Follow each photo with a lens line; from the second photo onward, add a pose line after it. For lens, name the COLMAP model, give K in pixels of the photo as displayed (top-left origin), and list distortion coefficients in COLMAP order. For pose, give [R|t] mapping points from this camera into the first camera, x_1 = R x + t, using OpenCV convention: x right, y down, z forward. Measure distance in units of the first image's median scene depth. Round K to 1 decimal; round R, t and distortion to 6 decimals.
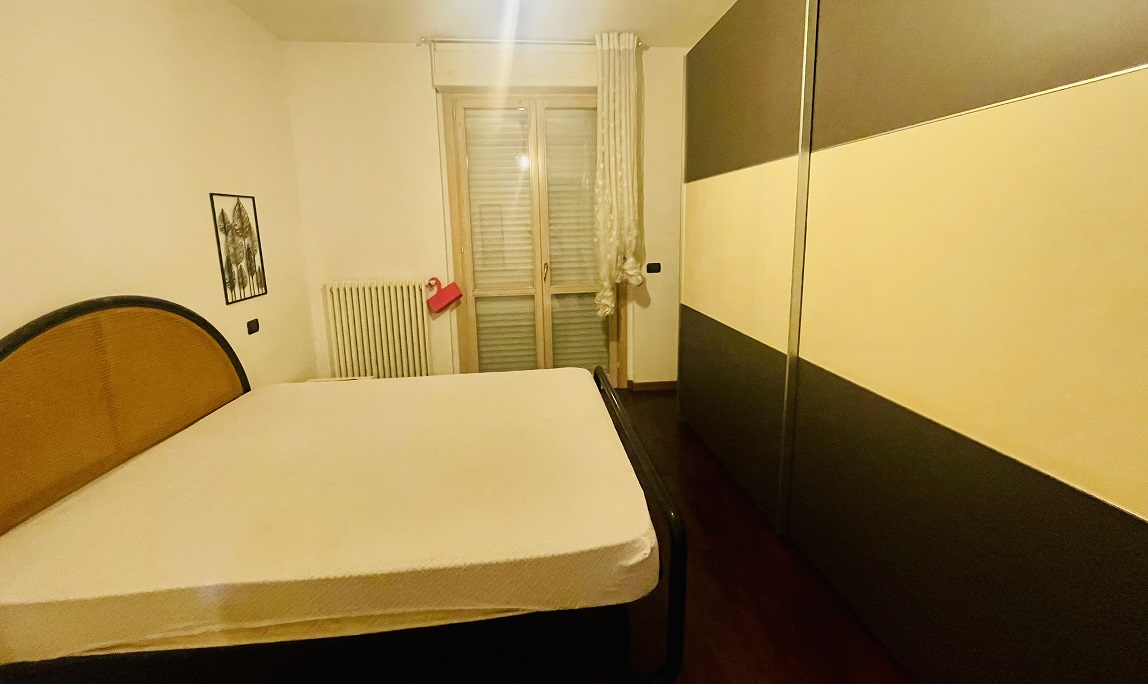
lens RADIAL K [[468.4, 0, 574.8], [0, 468.4, 300.9], [0, 0, 1]] dist [-0.001233, -0.000017]
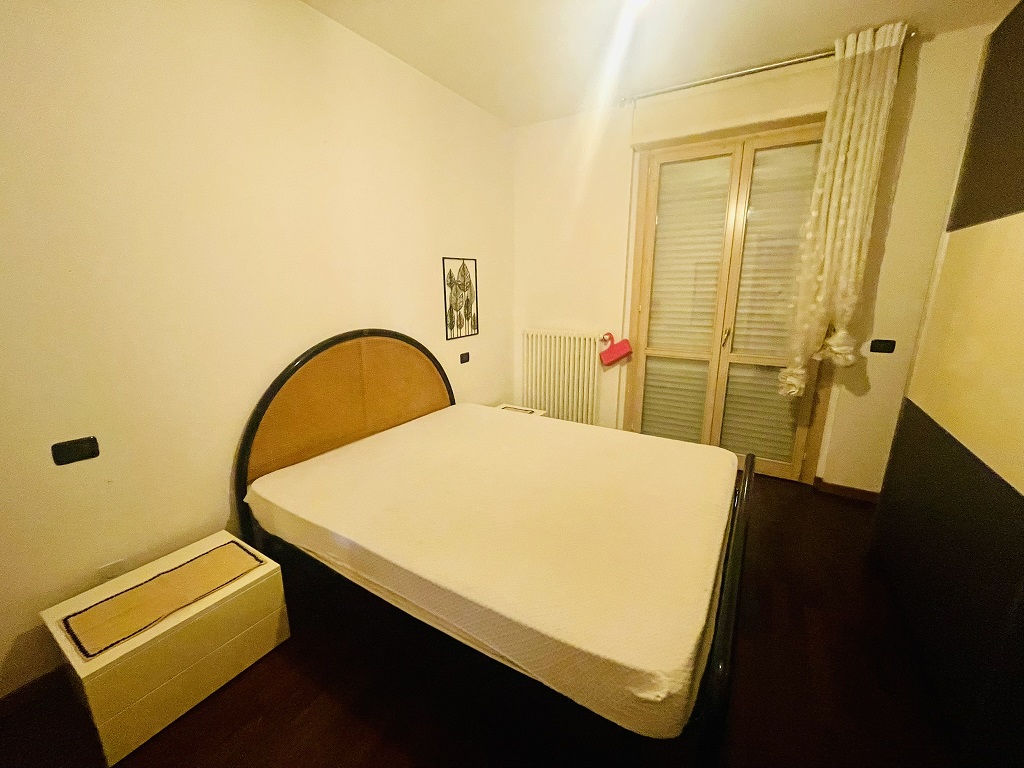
lens RADIAL K [[416.1, 0, 512.0], [0, 416.1, 384.0], [0, 0, 1]] dist [-0.000756, 0.000094]
pose [[0.793749, 0.164056, -0.585703, 0.107121], [-0.113399, 0.985970, 0.122492, -0.026818], [0.597581, -0.030809, 0.801216, 0.098728]]
